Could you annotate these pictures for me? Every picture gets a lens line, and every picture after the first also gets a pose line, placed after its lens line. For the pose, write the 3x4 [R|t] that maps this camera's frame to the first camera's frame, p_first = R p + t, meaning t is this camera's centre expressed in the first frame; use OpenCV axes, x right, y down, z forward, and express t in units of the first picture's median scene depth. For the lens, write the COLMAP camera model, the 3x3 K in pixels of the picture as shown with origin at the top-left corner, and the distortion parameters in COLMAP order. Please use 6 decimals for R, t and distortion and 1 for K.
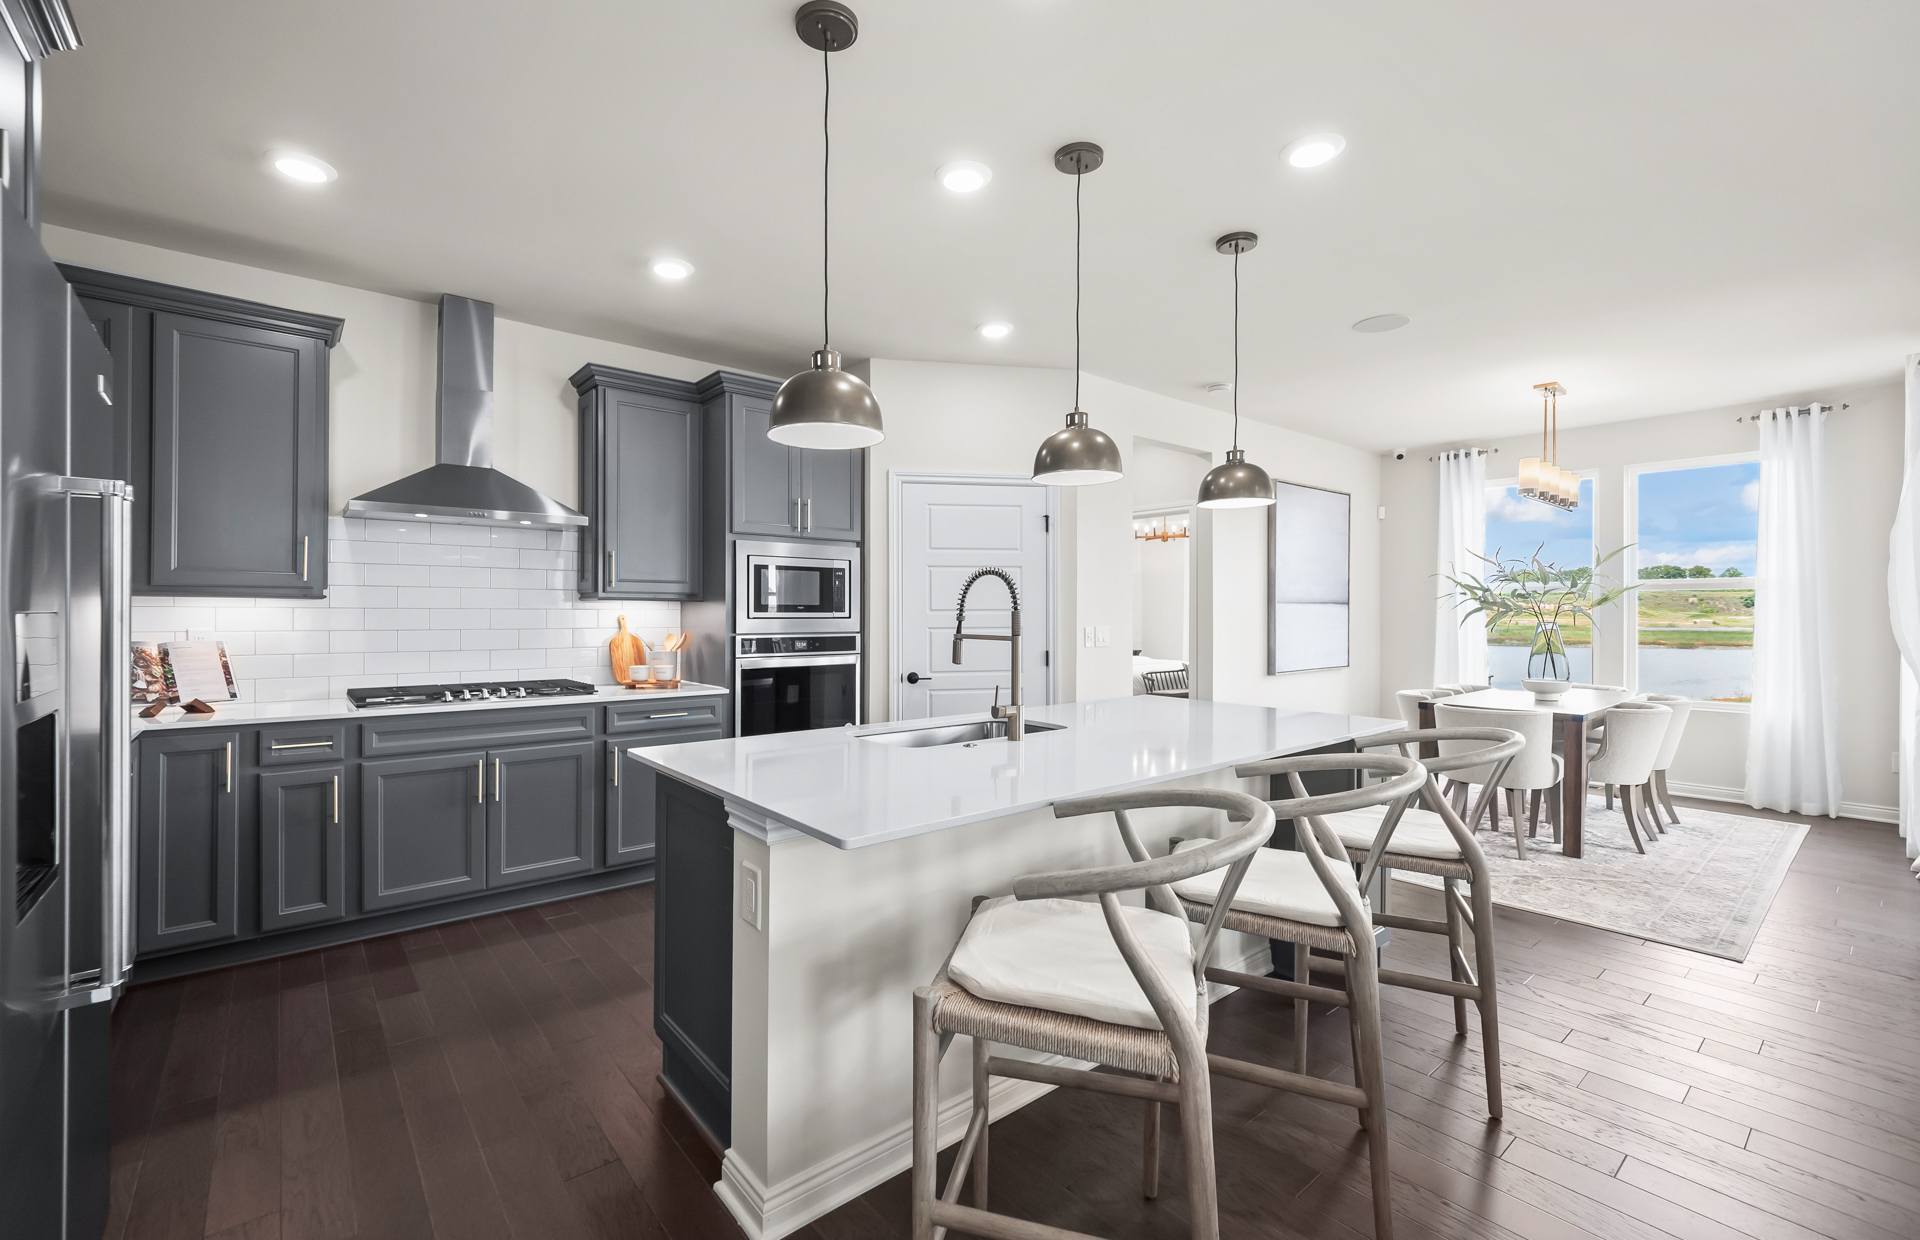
lens RADIAL K [[807.4, 0, 963.4], [0, 807.4, 619.1], [0, 0, 1]] dist [-0.003796, -0.001113]
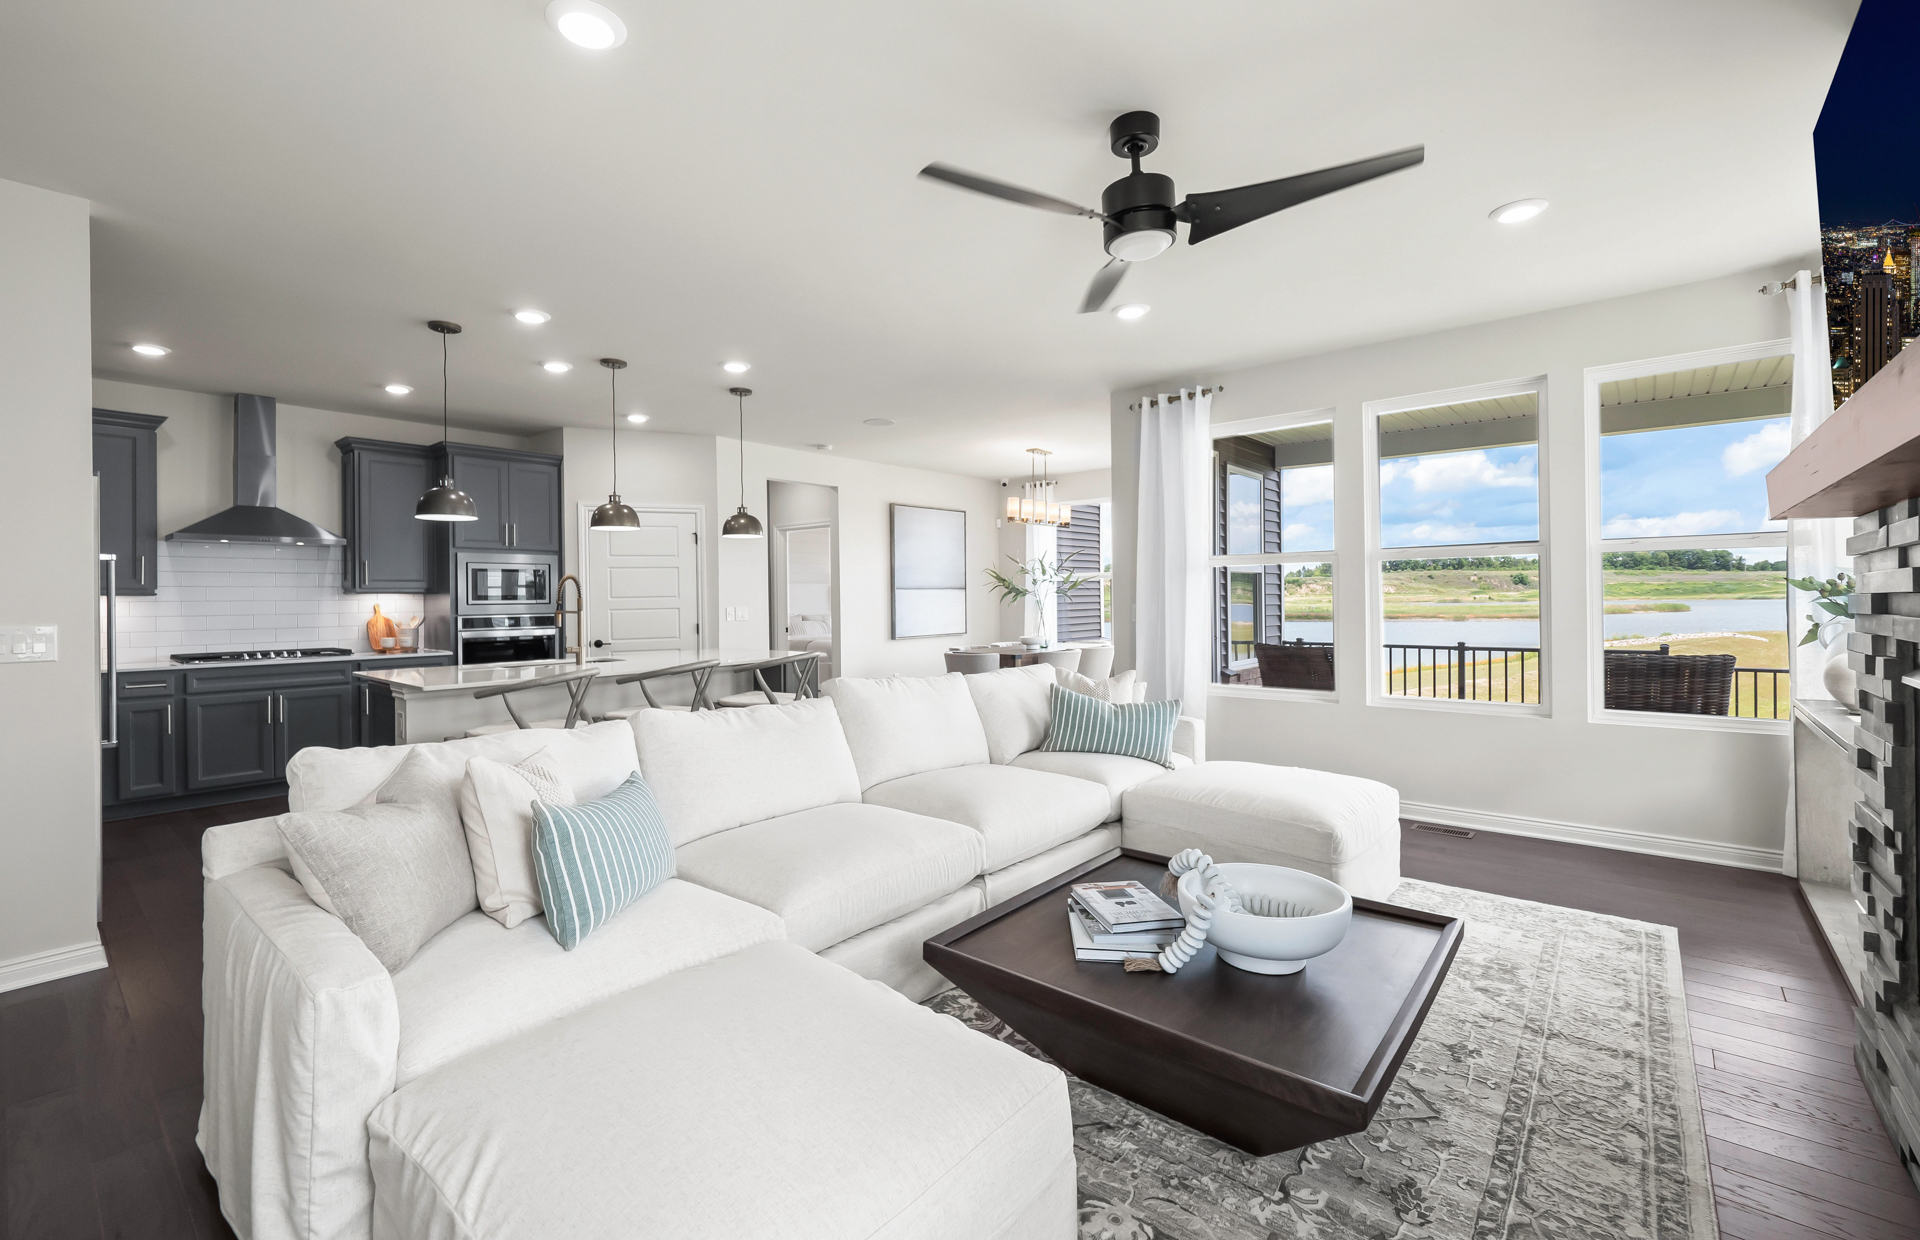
lens RADIAL K [[807.4, 0, 957.1], [0, 807.4, 602.4], [0, 0, 1]] dist [-0.003796, -0.001113]
pose [[0.986029, -0.012814, 0.166079, 0.400024], [0.012918, 0.999916, 0.000451, 0.006063], [-0.166071, 0.001700, 0.986112, -0.661829]]
